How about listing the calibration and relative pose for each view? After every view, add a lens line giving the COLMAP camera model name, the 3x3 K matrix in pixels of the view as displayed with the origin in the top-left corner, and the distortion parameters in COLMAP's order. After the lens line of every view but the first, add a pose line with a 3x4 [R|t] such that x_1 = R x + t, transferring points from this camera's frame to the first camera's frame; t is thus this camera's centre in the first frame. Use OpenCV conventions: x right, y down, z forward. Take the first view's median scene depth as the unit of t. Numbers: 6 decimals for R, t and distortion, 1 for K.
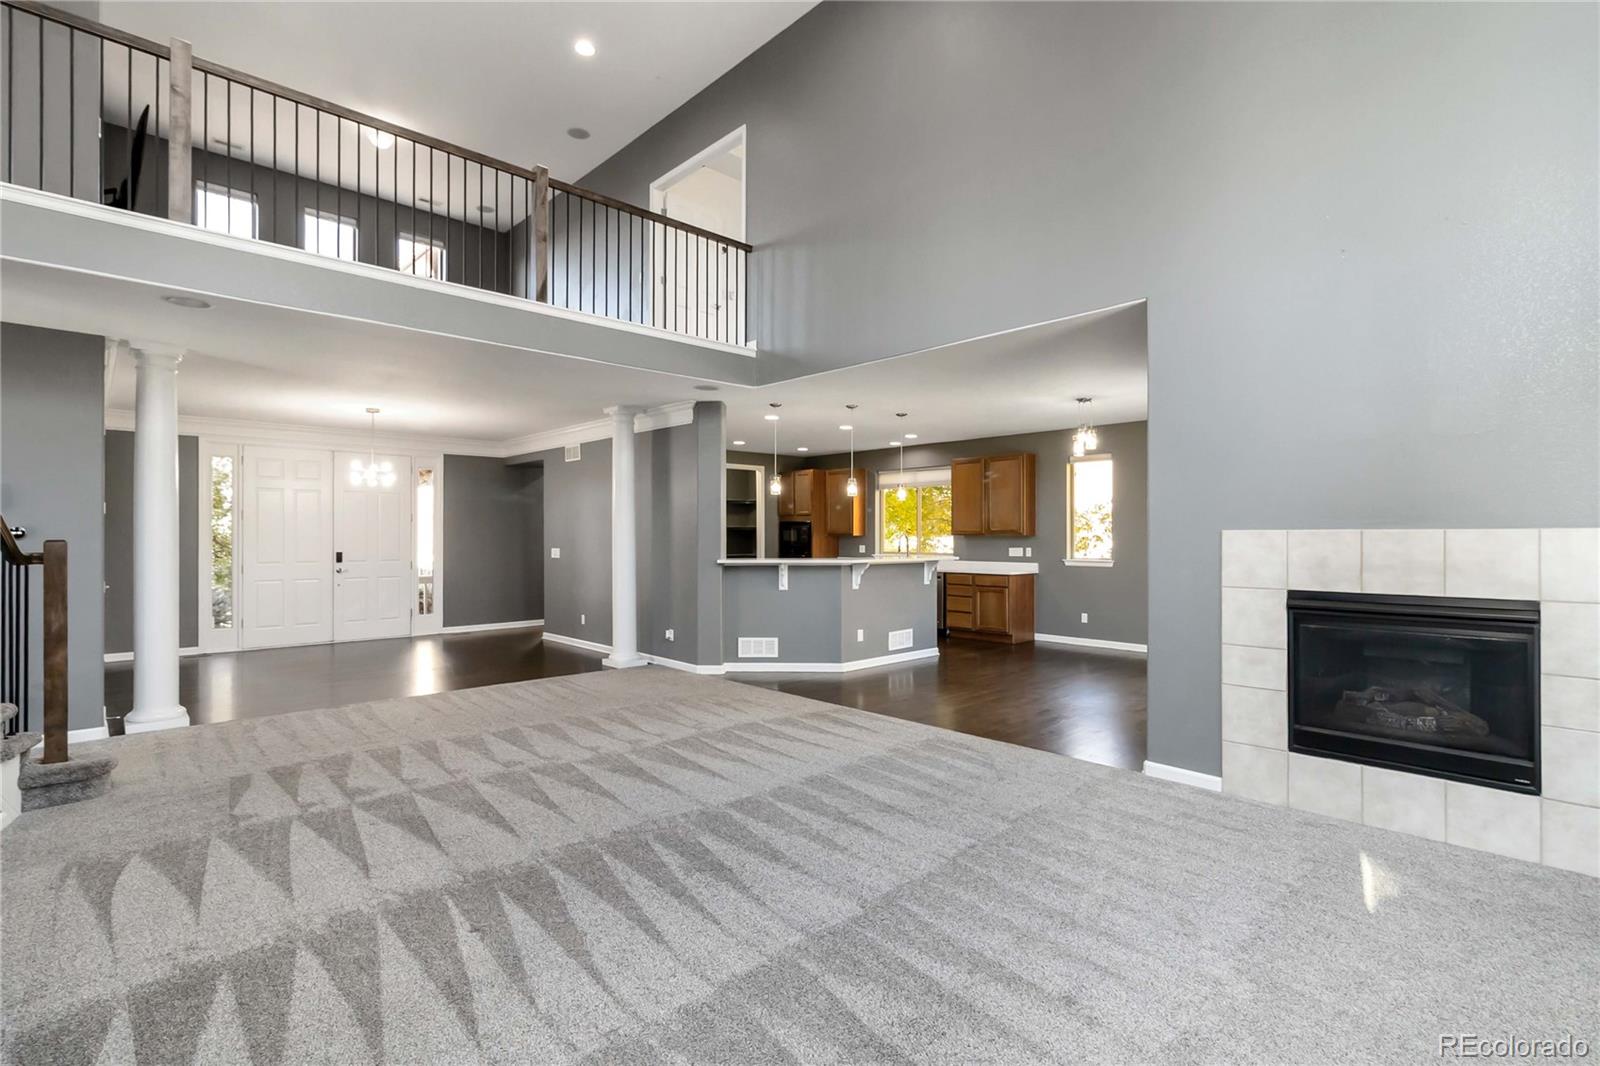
lens RADIAL K [[757.1, 0, 810.1], [0, 757.1, 540.6], [0, 0, 1]] dist [0.003425, 0.000375]
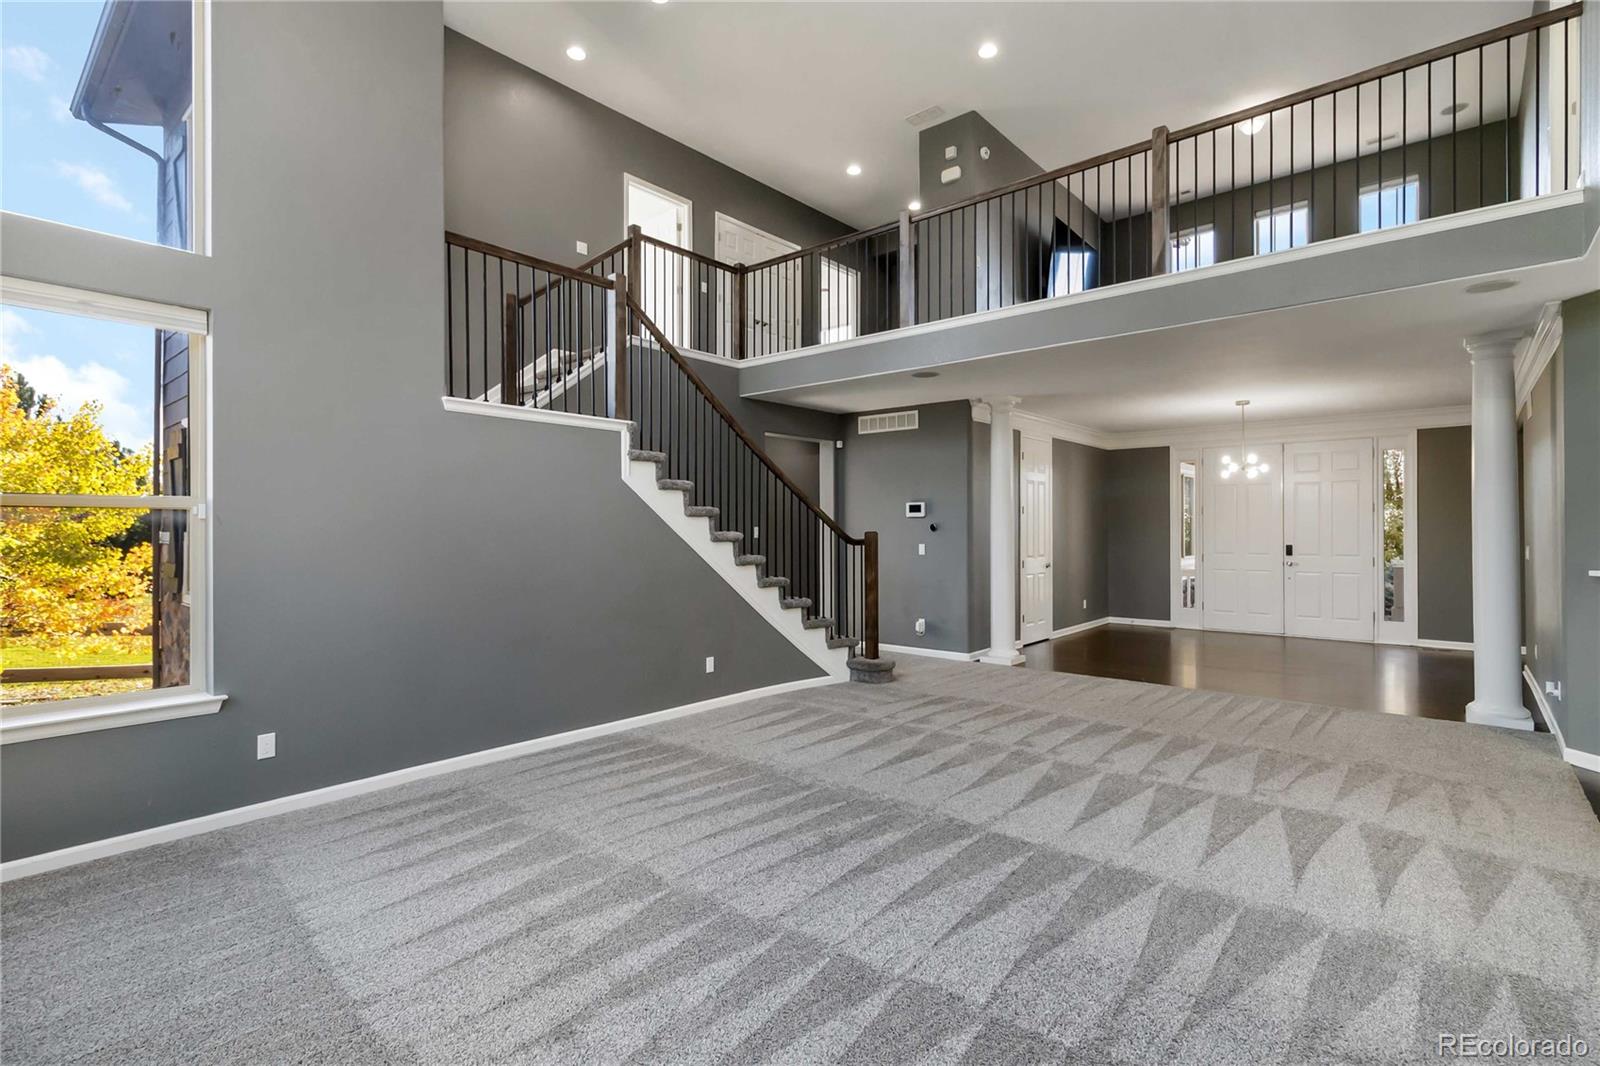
lens RADIAL K [[757.1, 0, 811.4], [0, 757.1, 526.5], [0, 0, 1]] dist [0.003425, 0.000375]
pose [[0.100574, -0.004681, -0.994919, 0.547835], [-0.003612, 0.999981, -0.005070, -0.002575], [0.994923, 0.004103, 0.100555, 0.514653]]
